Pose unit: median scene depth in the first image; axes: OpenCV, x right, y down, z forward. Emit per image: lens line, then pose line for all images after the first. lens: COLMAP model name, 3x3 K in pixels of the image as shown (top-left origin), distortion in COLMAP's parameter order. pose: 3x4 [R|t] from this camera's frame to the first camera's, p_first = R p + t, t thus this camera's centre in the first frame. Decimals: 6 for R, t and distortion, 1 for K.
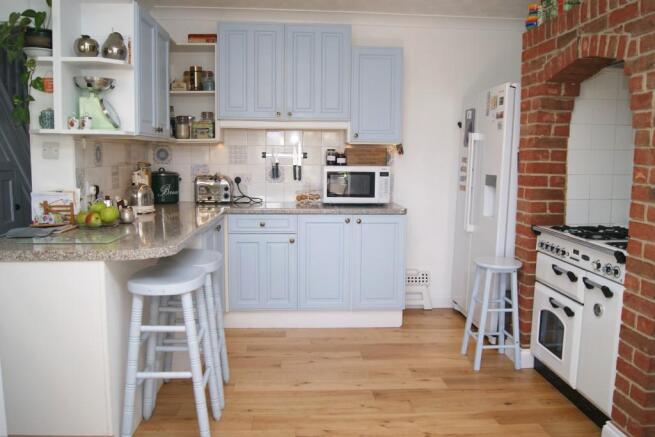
lens RADIAL K [[526.0, 0, 327.5], [0, 526.0, 218.5], [0, 0, 1]] dist [-0.075760, 0.004104]
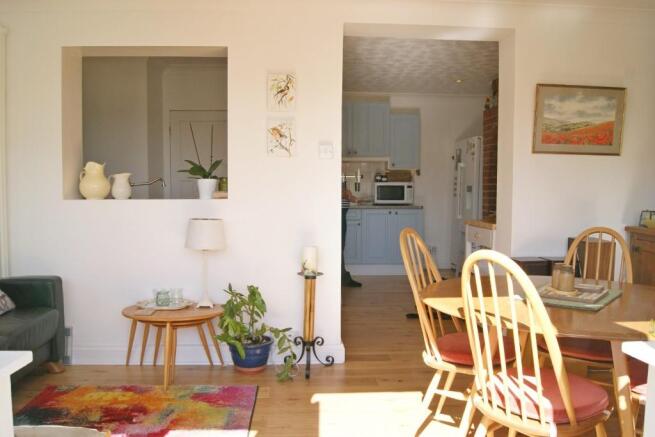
lens RADIAL K [[526.0, 0, 327.5], [0, 526.0, 218.5], [0, 0, 1]] dist [-0.075760, 0.004104]
pose [[0.999940, -0.005297, -0.009571, -0.189450], [0.004761, 0.998461, -0.055262, 0.148078], [0.009849, 0.055213, 0.998426, -0.942328]]
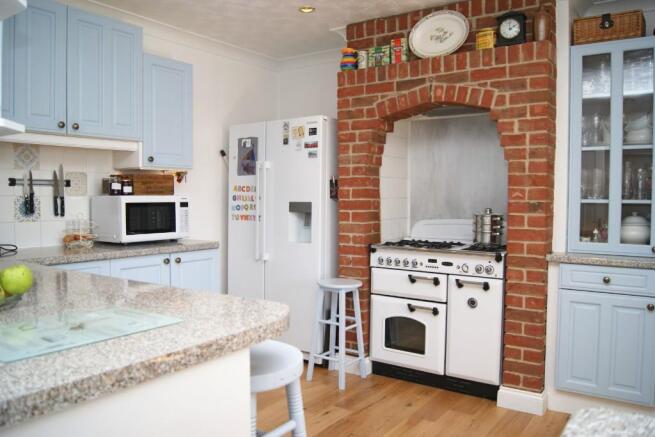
lens RADIAL K [[526.0, 0, 327.5], [0, 526.0, 218.5], [0, 0, 1]] dist [-0.075760, 0.004104]
pose [[0.638636, -0.040499, 0.768442, -0.520073], [0.093931, 0.995249, -0.025613, -0.021464], [-0.763754, 0.088538, 0.639406, 0.339187]]
